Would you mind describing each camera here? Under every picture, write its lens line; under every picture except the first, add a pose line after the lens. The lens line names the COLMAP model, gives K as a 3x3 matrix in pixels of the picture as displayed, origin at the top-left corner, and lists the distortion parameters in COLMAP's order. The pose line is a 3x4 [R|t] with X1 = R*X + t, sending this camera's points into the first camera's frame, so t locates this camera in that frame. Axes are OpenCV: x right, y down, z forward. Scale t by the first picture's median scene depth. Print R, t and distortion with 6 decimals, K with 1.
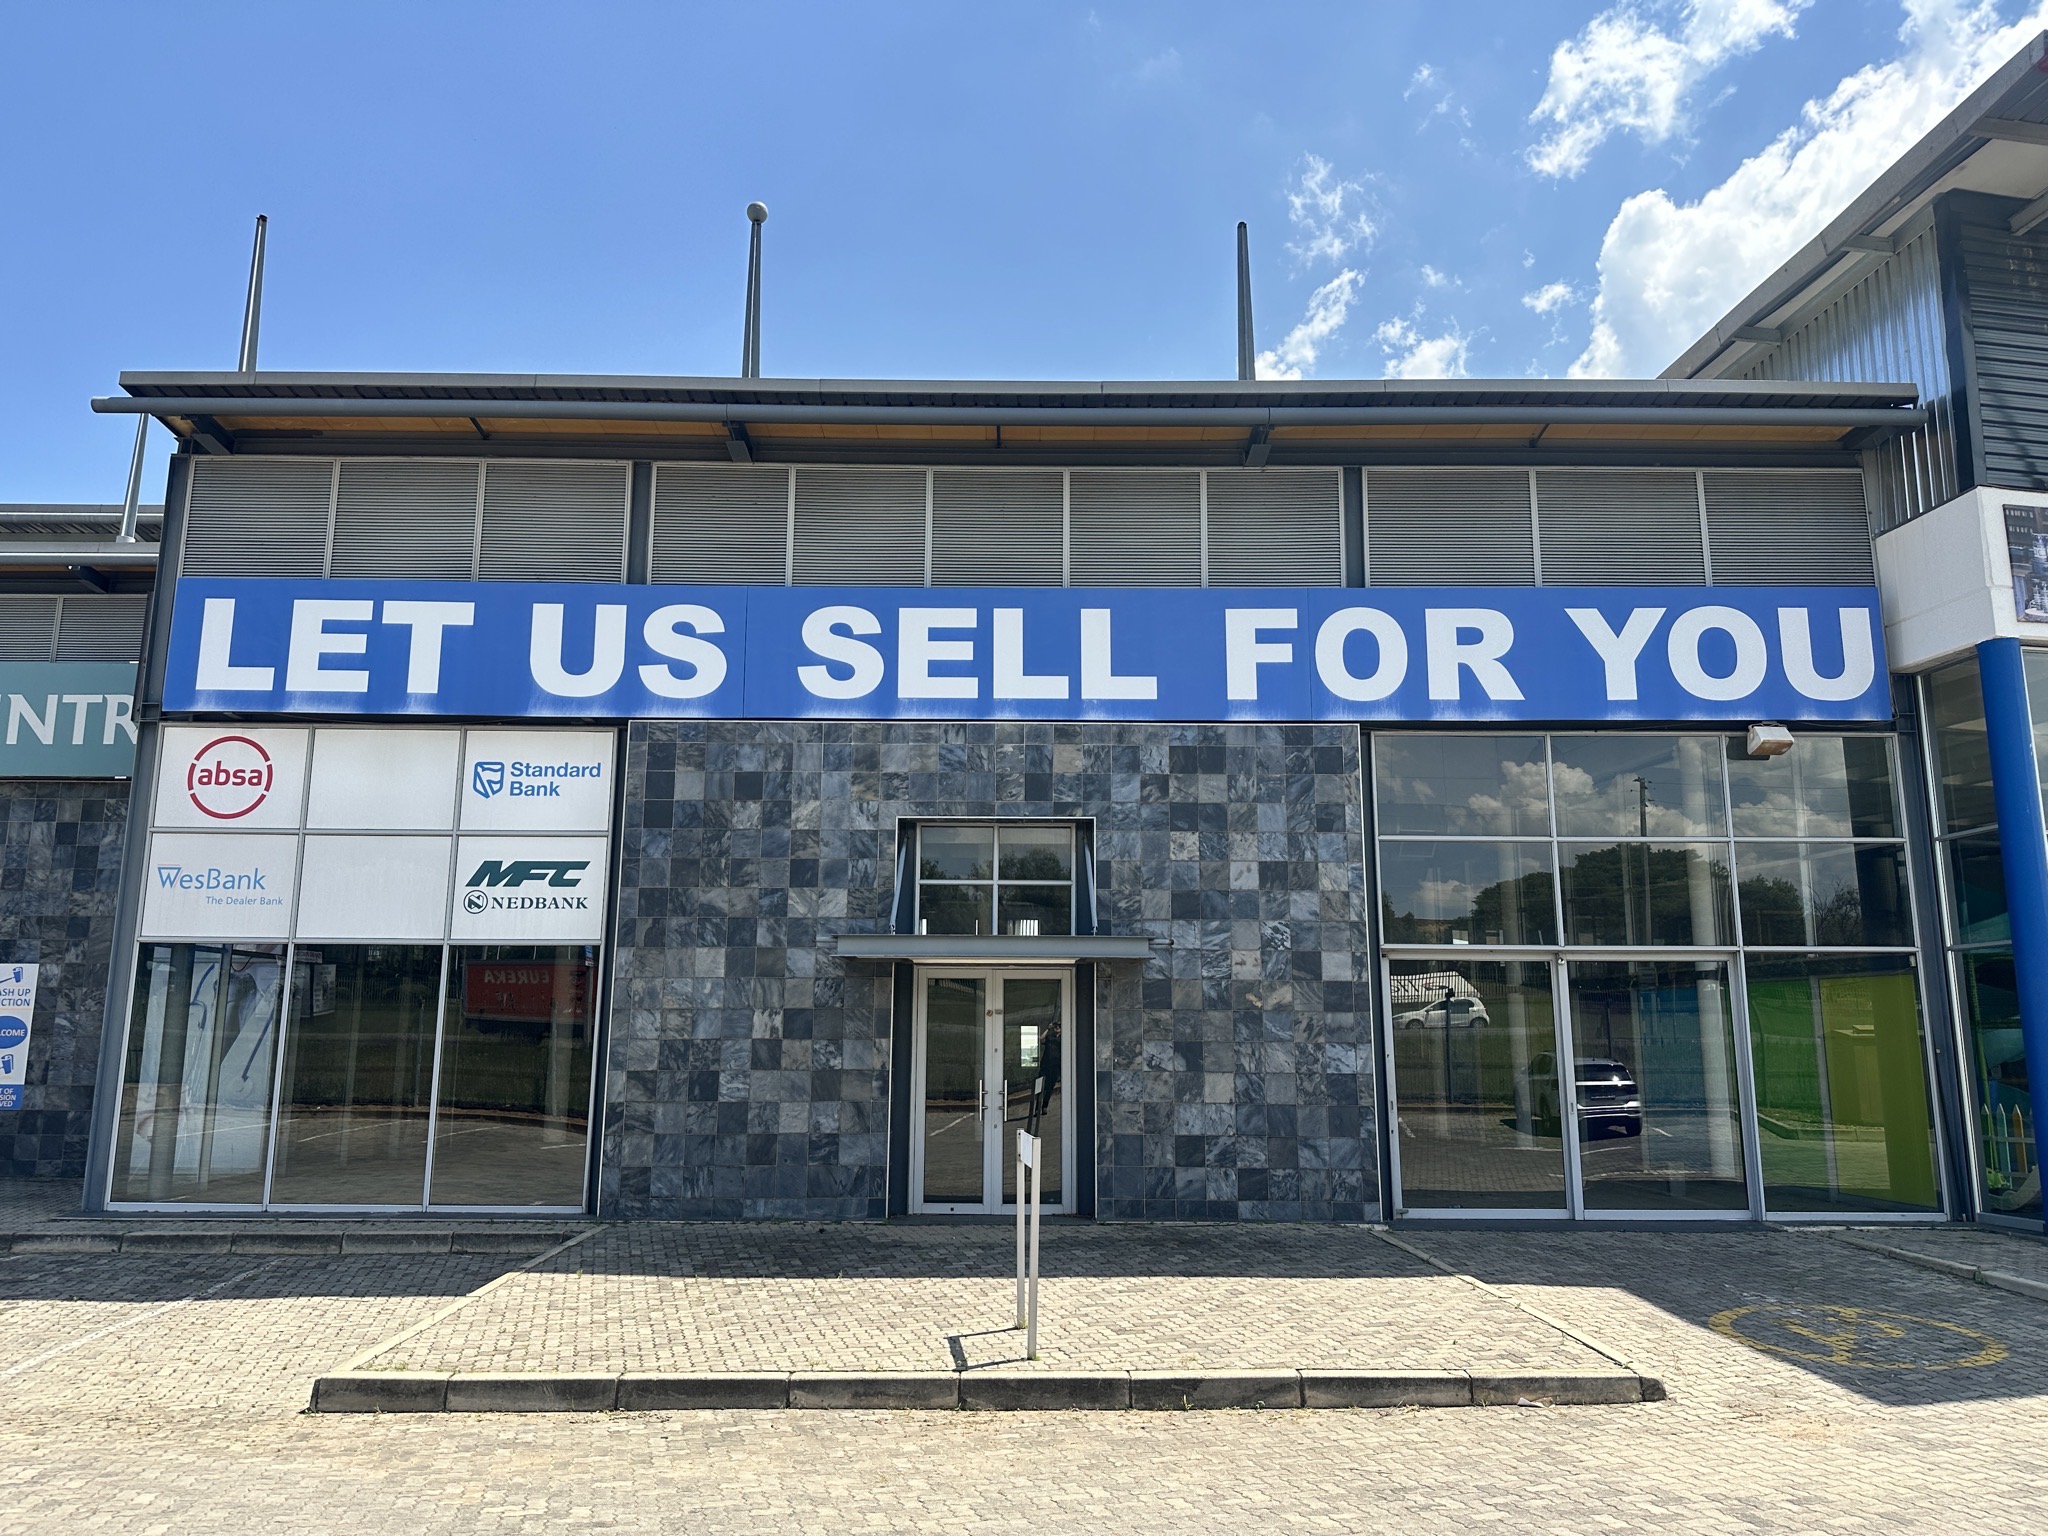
lens RADIAL K [[1423.0, 0, 1024.0], [0, 1423.0, 768.0], [0, 0, 1]] dist [0.108359, -0.136402]
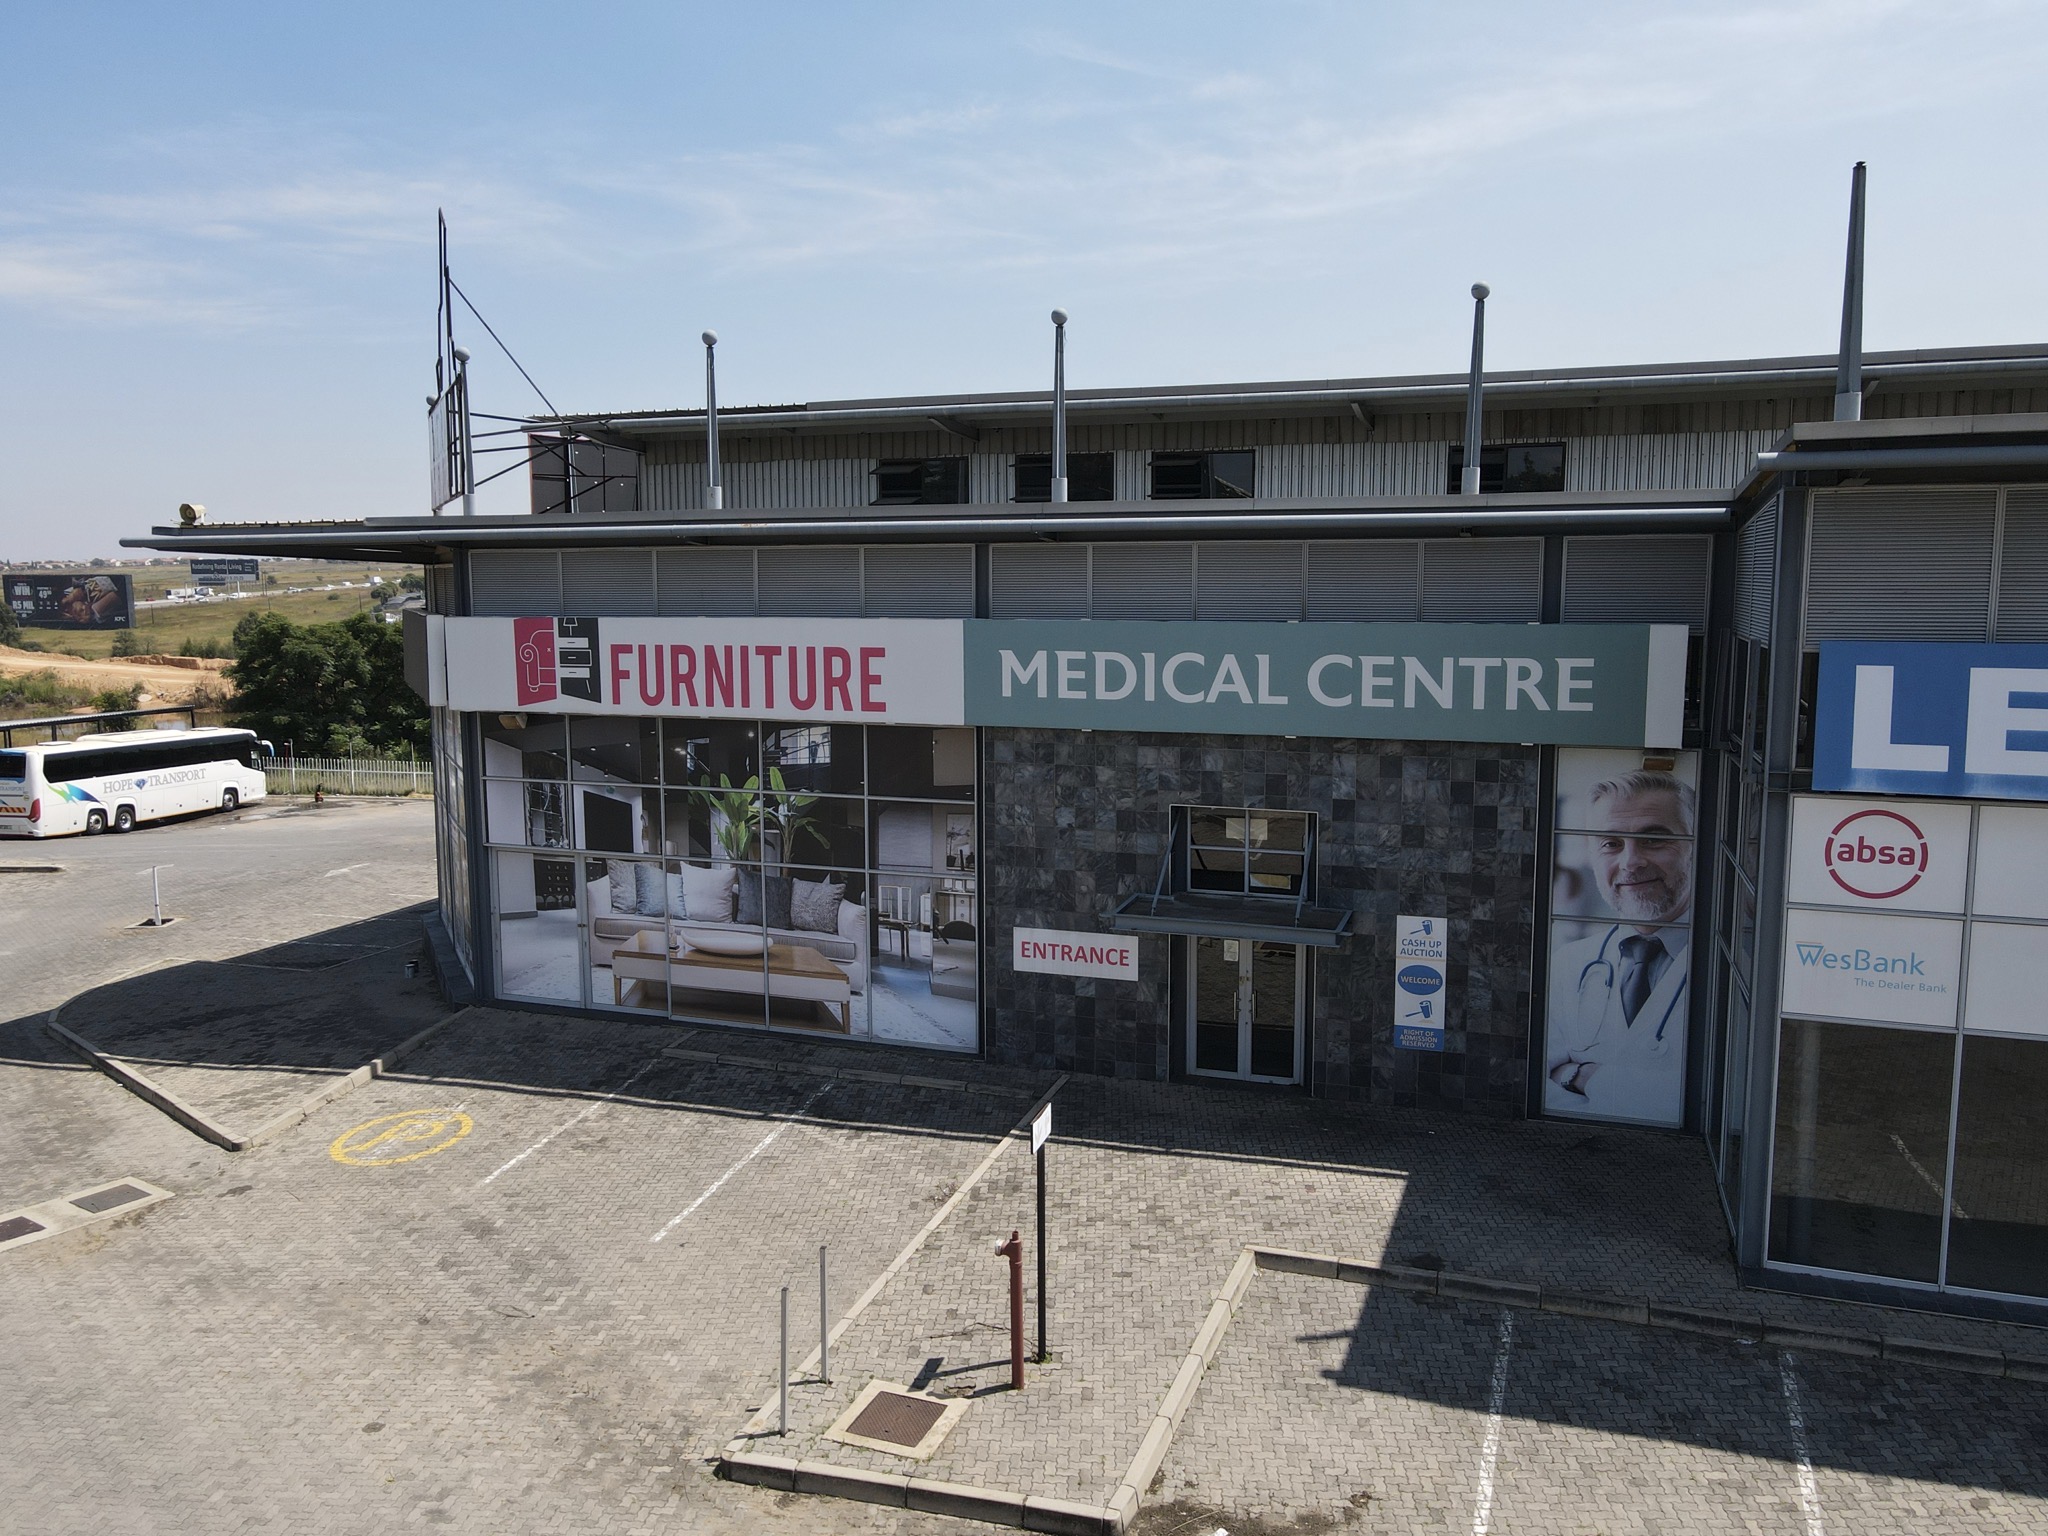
lens RADIAL K [[1509.7, 0, 1024.0], [0, 1509.7, 768.0], [0, 0, 1]] dist [-0.000900, 0.024135]
pose [[0.942921, 0.033683, -0.331310, -0.751406], [0.069651, 0.952921, 0.295111, -0.377224], [0.325652, -0.301342, 0.896183, -0.038166]]
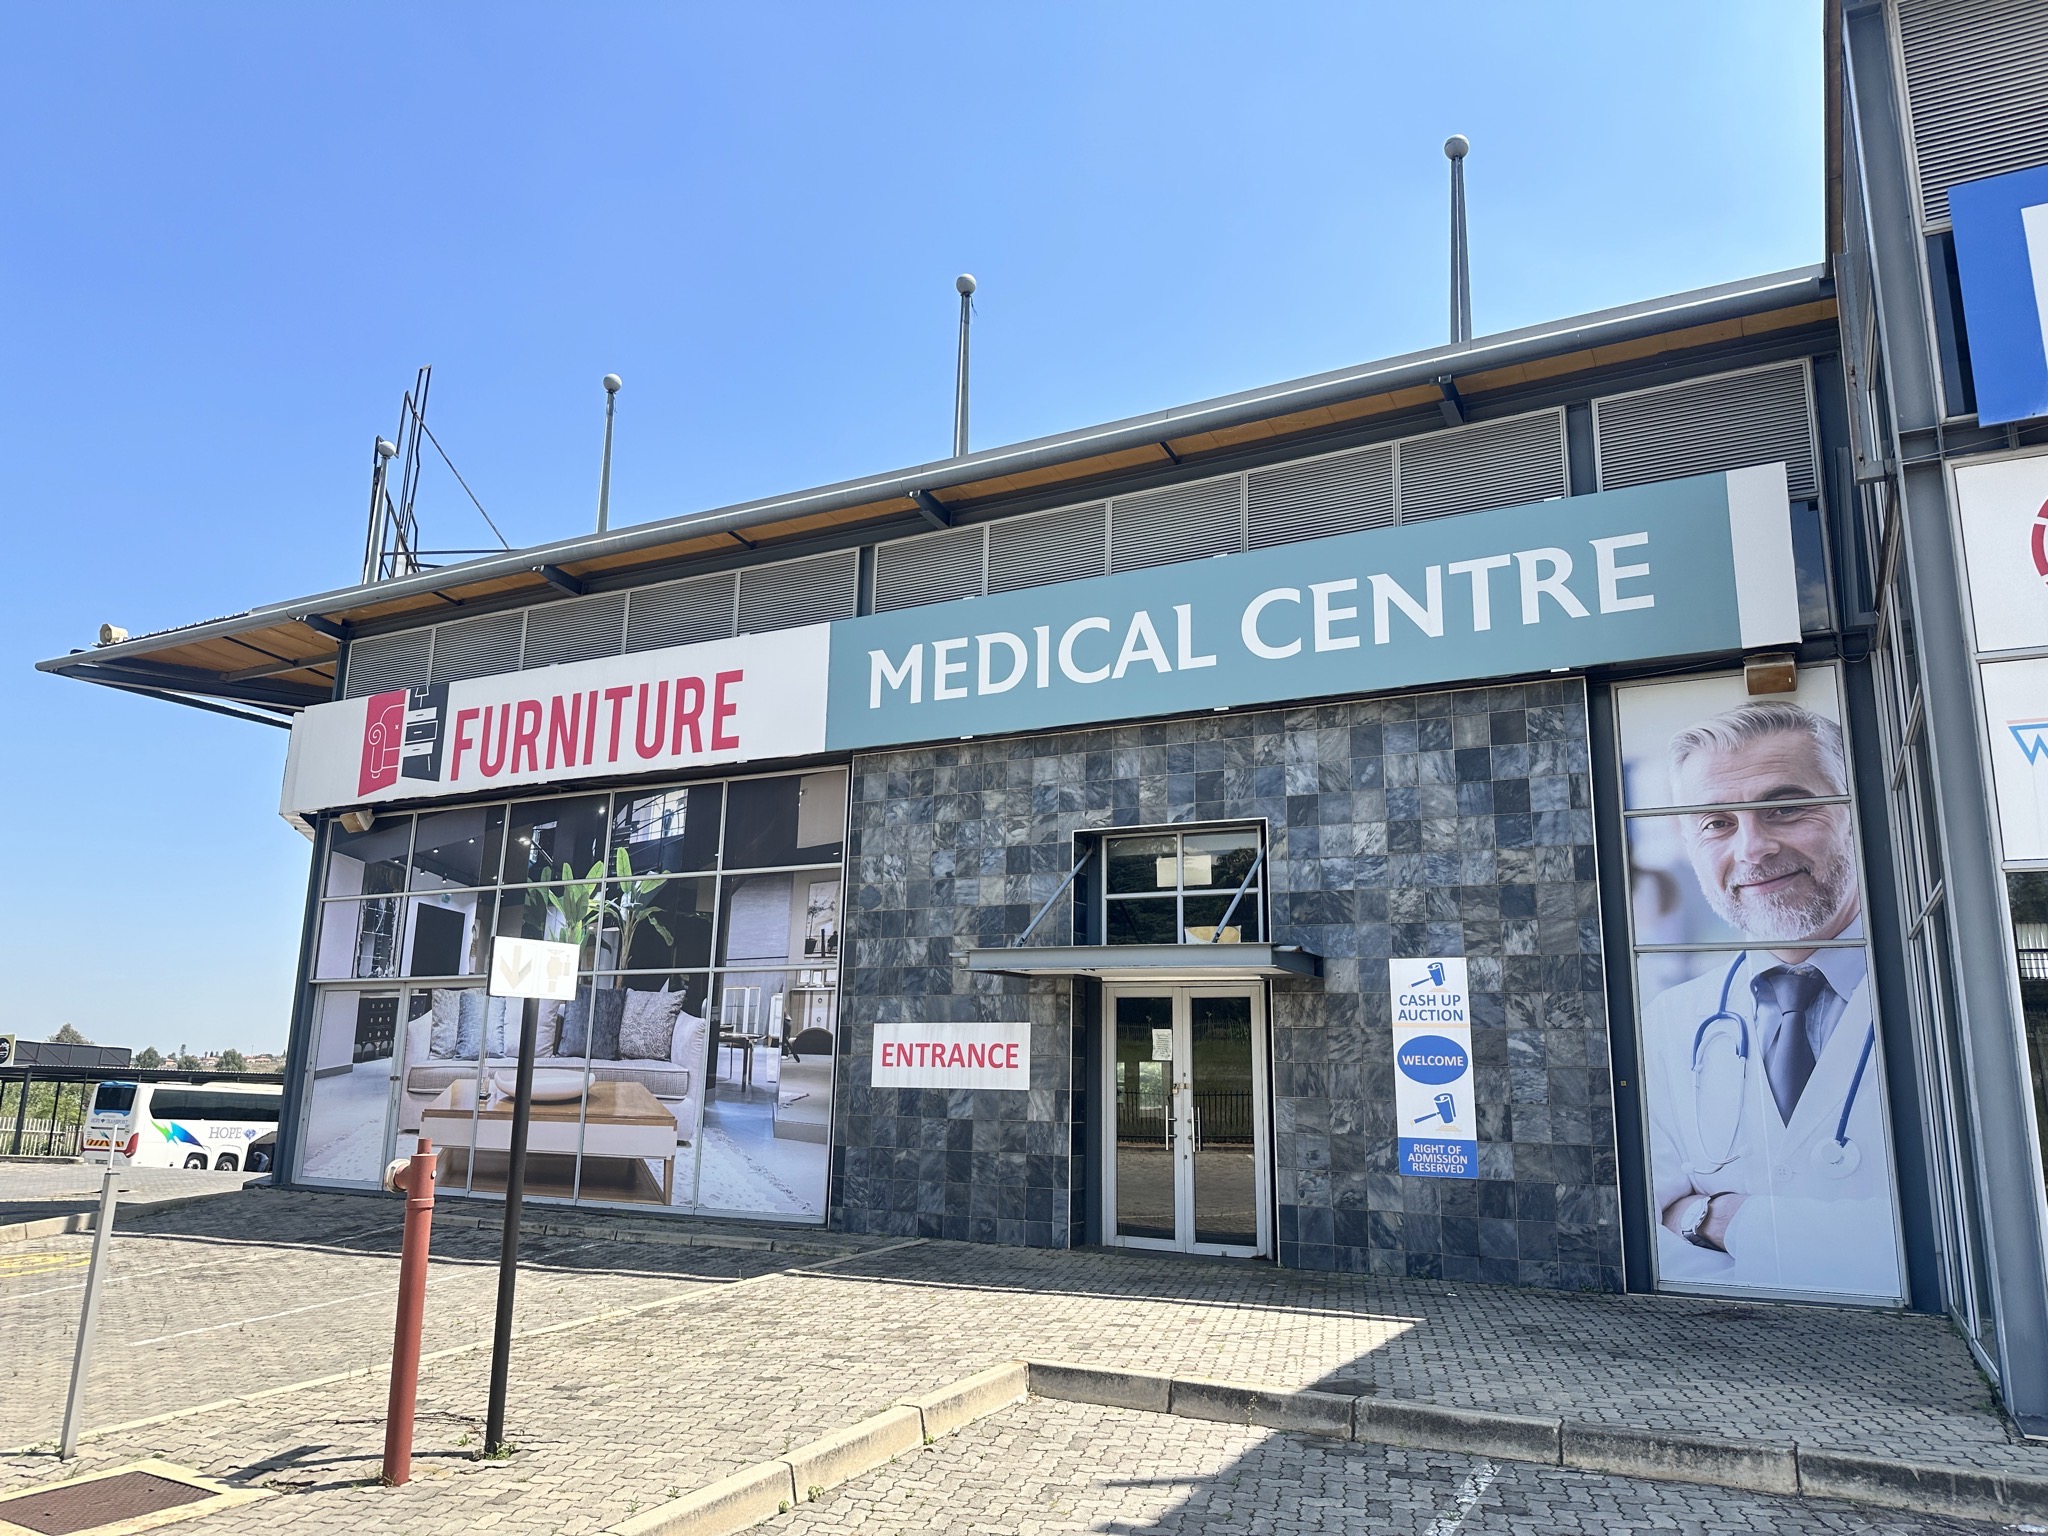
lens RADIAL K [[1423.3, 0, 1014.2], [0, 1423.3, 771.2], [0, 0, 1]] dist [0.189894, -0.398876]
pose [[0.875580, -0.090008, -0.474614, -0.660593], [0.073281, 0.995866, -0.053668, 0.085994], [0.477483, 0.012210, 0.878556, 0.384193]]
